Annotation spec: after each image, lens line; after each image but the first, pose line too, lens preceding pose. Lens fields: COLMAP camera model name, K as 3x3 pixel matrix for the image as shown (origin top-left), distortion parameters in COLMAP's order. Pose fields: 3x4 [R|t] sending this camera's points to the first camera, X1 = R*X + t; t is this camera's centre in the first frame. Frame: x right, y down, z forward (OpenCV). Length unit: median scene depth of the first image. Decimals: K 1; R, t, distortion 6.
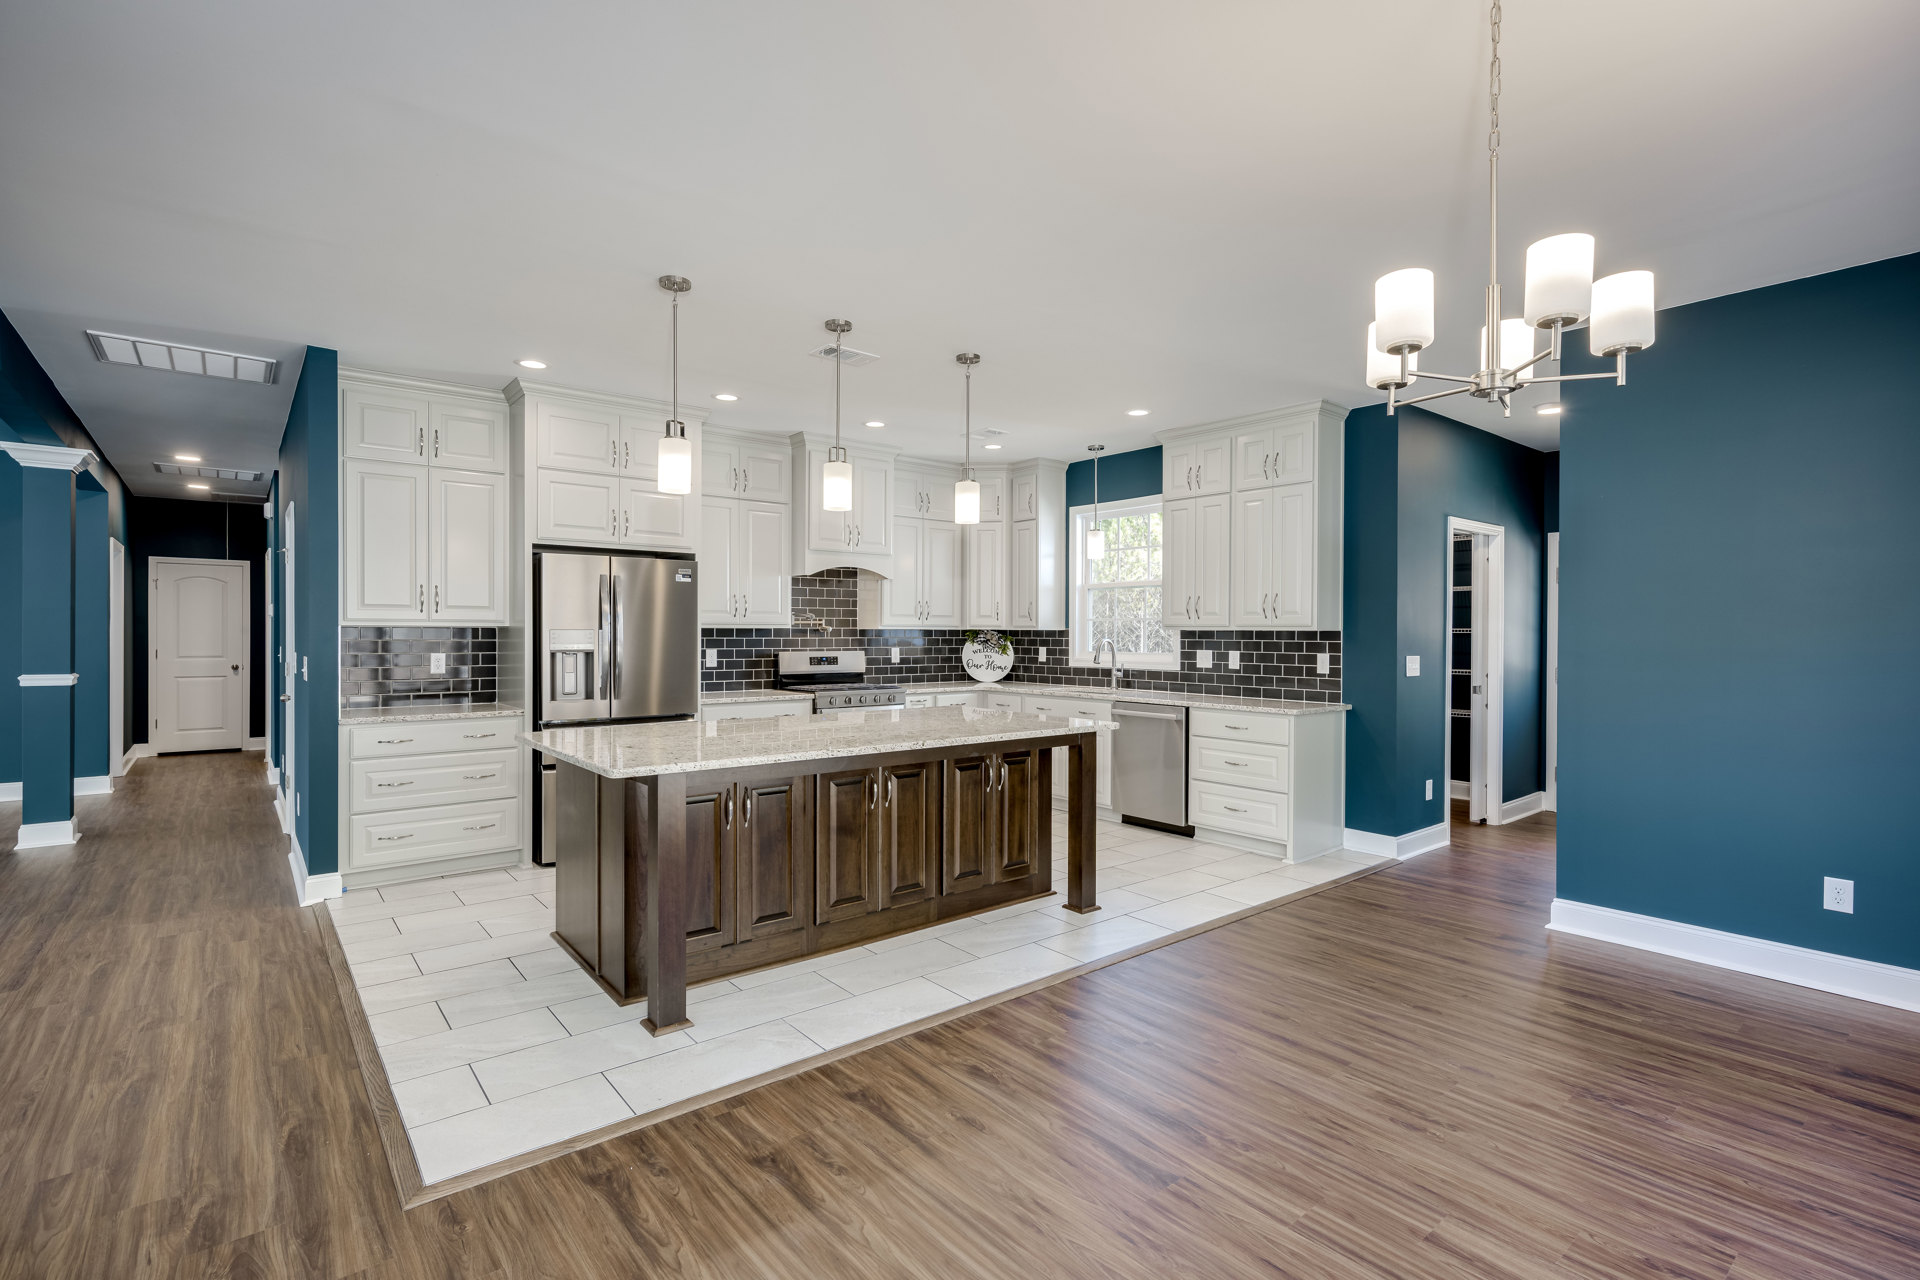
lens RADIAL K [[890.7, 0, 960.0], [0, 890.7, 640.0], [0, 0, 1]] dist [-0.000951, -0.000019]
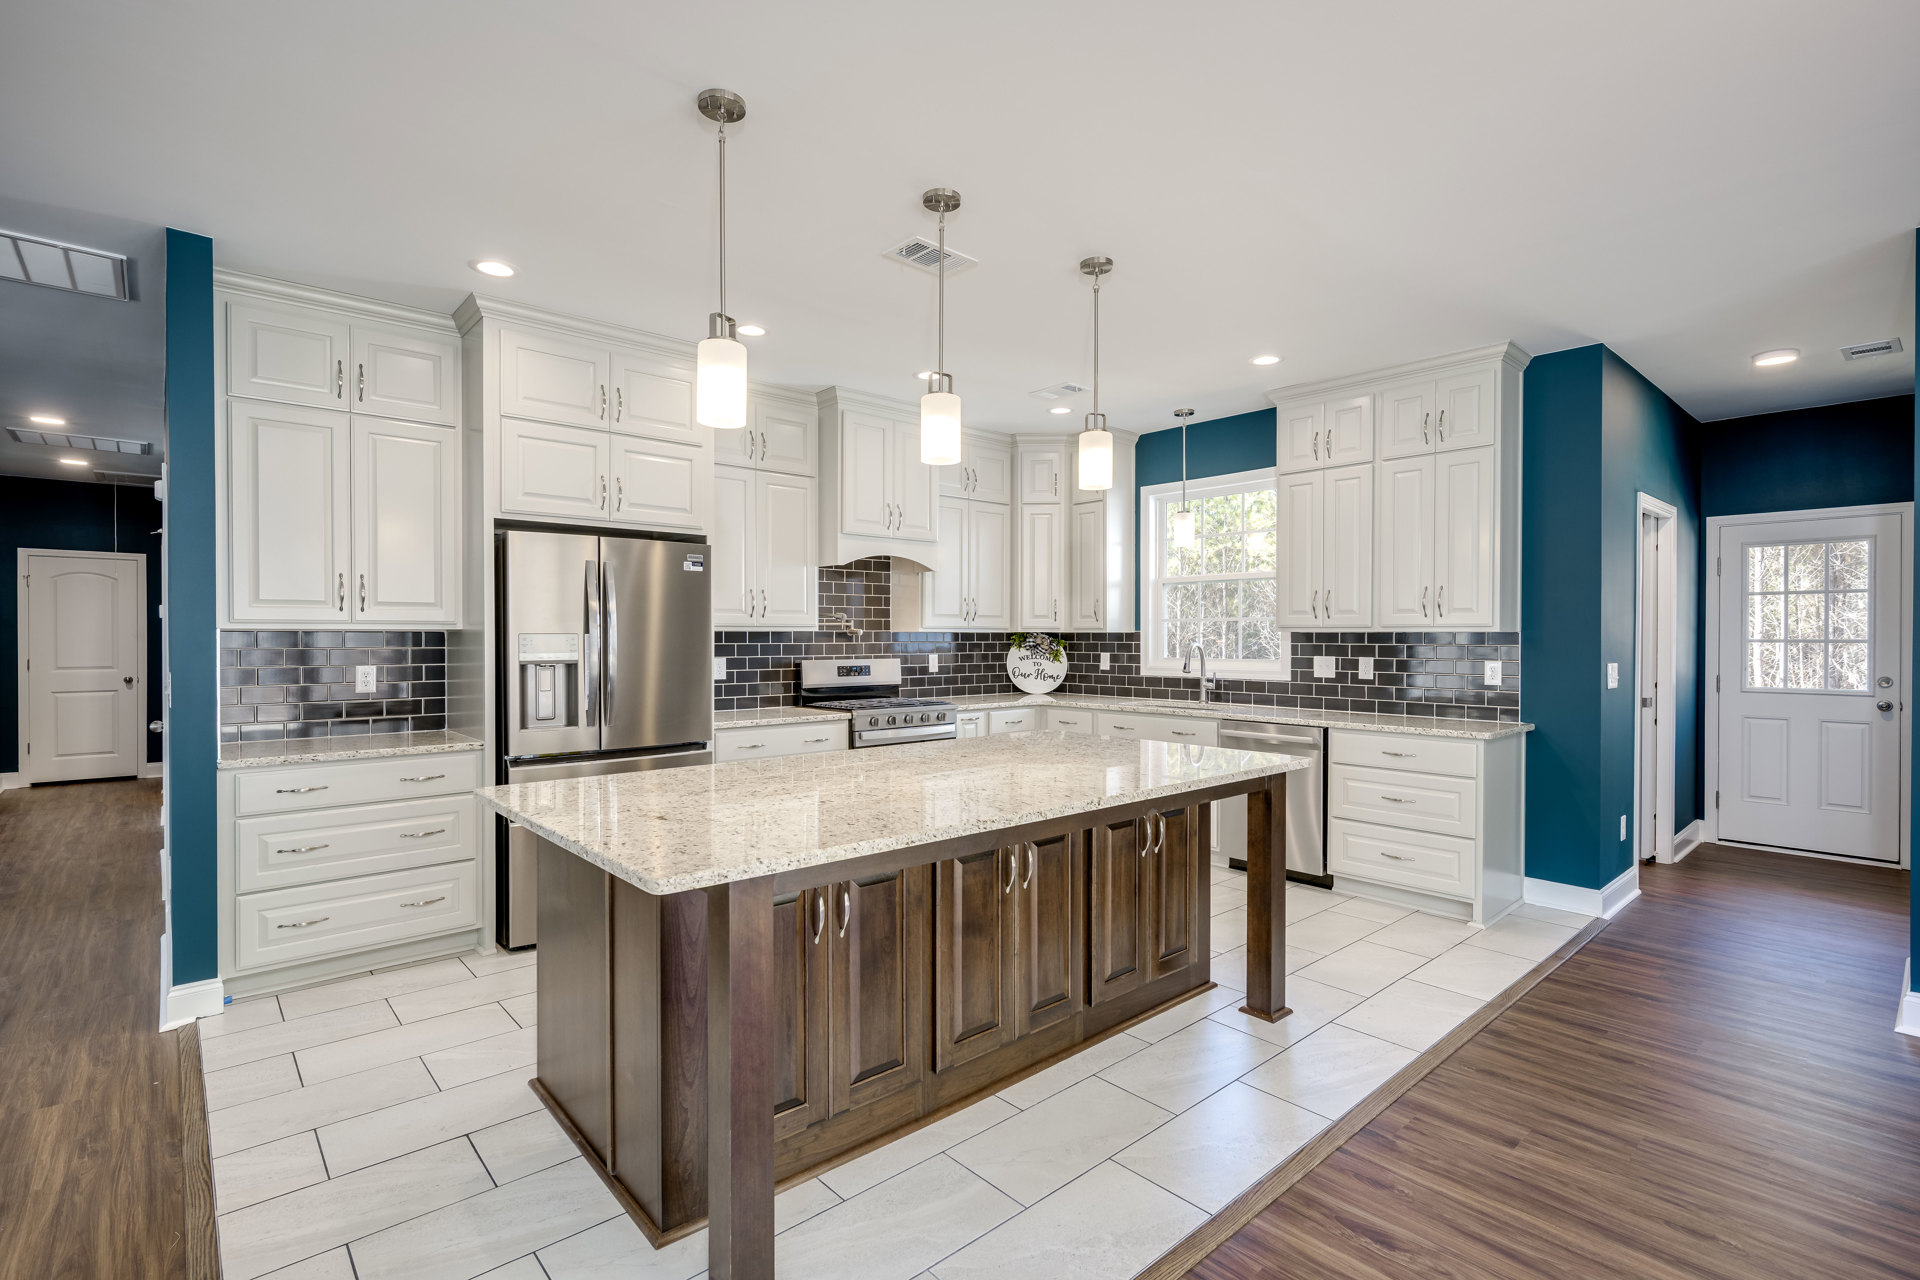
lens RADIAL K [[892.0, 0, 959.6], [0, 892.0, 644.5], [0, 0, 1]] dist [-0.000433, -0.000187]
pose [[0.999052, -0.003667, 0.043374, -0.098474], [0.003616, 0.999993, 0.001251, -0.001796], [-0.043378, -0.001093, 0.999058, 0.188579]]
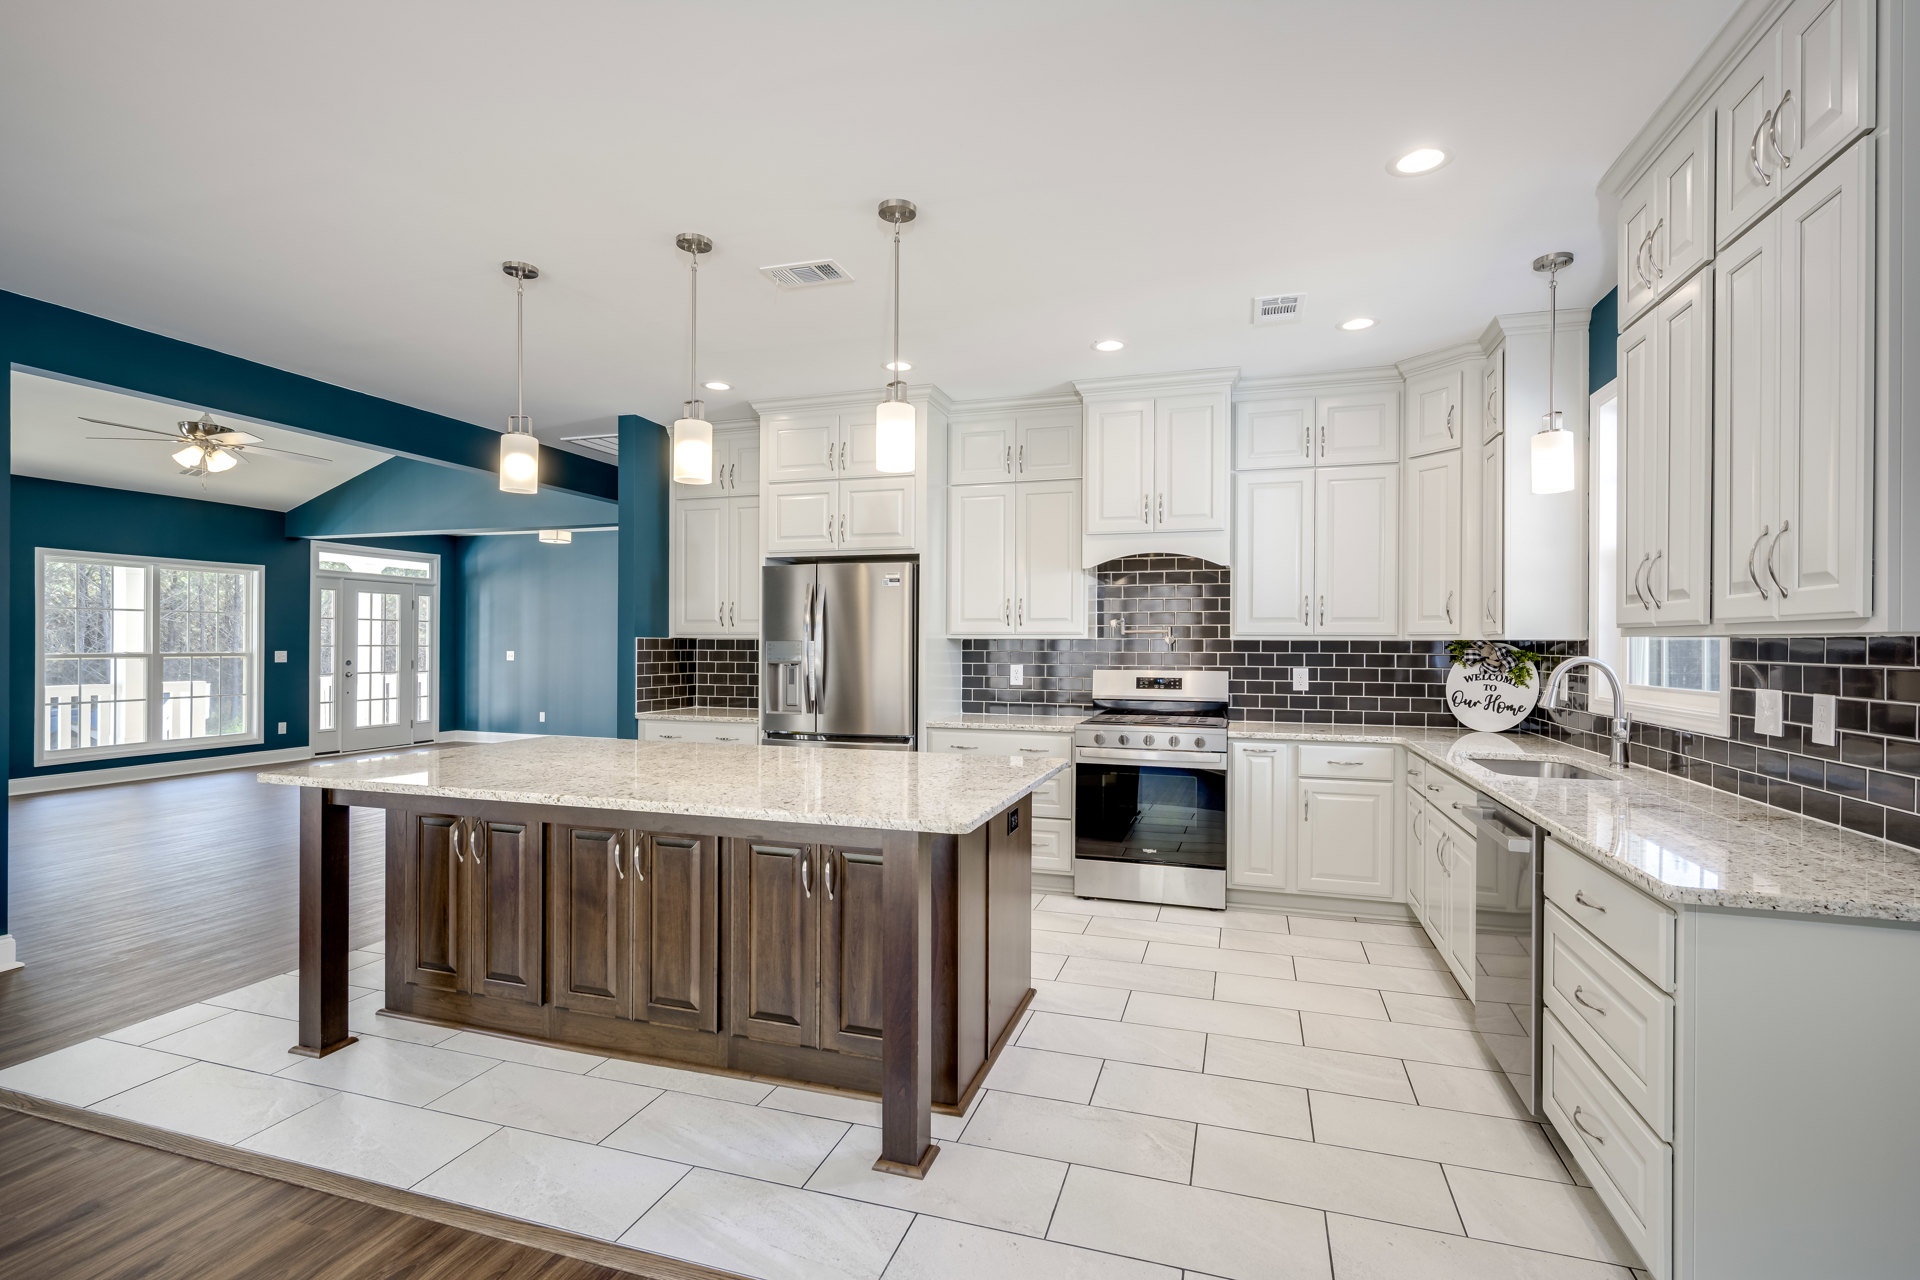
lens RADIAL K [[890.7, 0, 960.0], [0, 890.7, 640.0], [0, 0, 1]] dist [-0.000951, -0.000019]
pose [[0.545242, -0.005061, -0.838263, 0.404596], [-0.011408, 0.999844, -0.013457, -0.000614], [0.838201, 0.016900, 0.545099, 0.495628]]
